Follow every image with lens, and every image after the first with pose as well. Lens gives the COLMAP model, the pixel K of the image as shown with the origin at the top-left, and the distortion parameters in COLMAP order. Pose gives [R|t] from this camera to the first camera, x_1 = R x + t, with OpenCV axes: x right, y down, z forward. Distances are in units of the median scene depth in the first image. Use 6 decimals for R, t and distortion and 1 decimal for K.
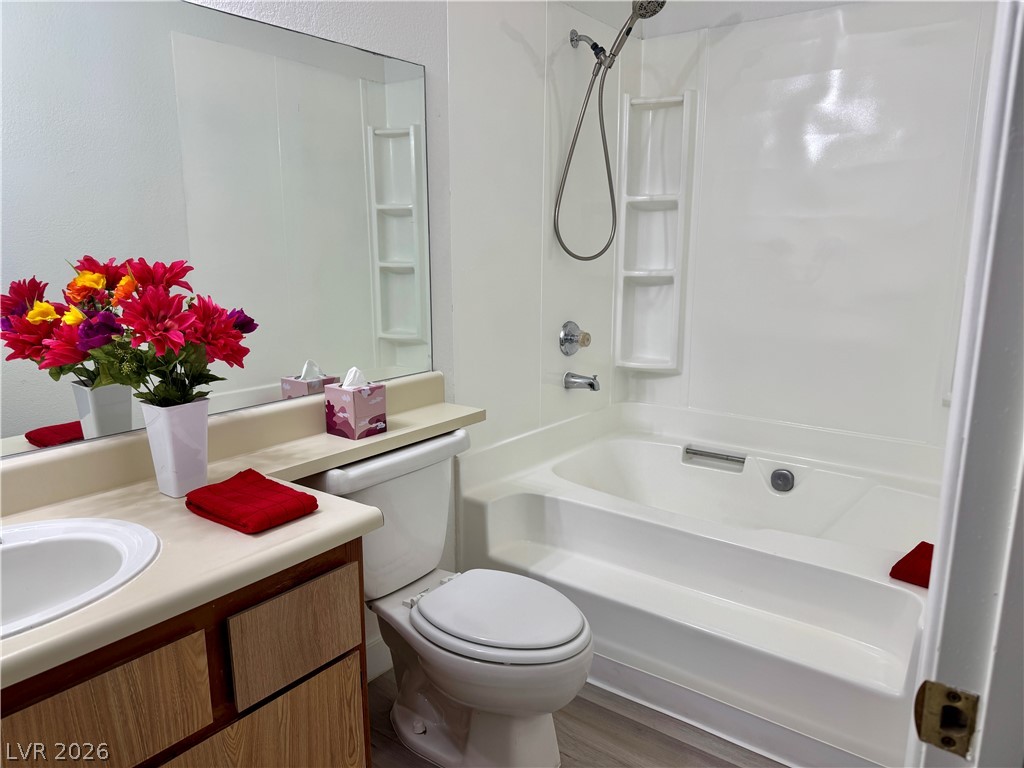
lens RADIAL K [[695.8, 0, 512.0], [0, 695.8, 384.0], [0, 0, 1]] dist [0.002040, -0.151752]
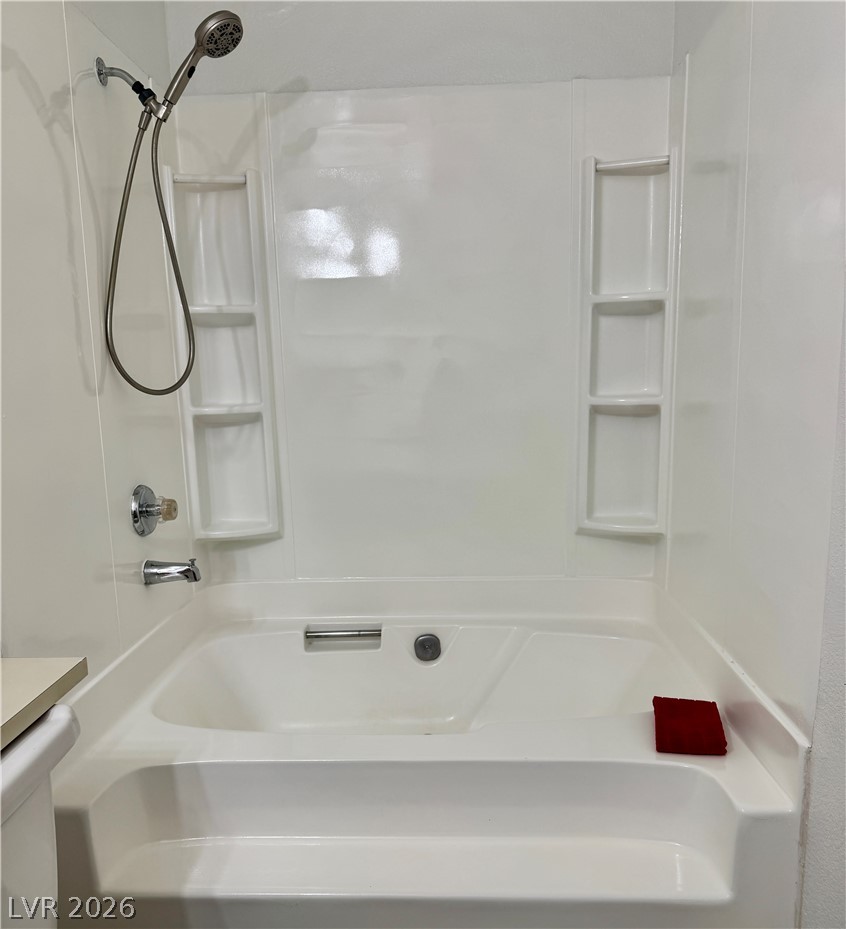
lens RADIAL K [[760.3, 0, 423.5], [0, 760.3, 485.0], [0, 0, 1]] dist [0.032802, -0.094704]
pose [[0.806794, -0.104408, 0.581535, -0.123515], [0.134876, 0.990820, -0.009230, -0.045821], [-0.575232, 0.085881, 0.813469, 0.235331]]
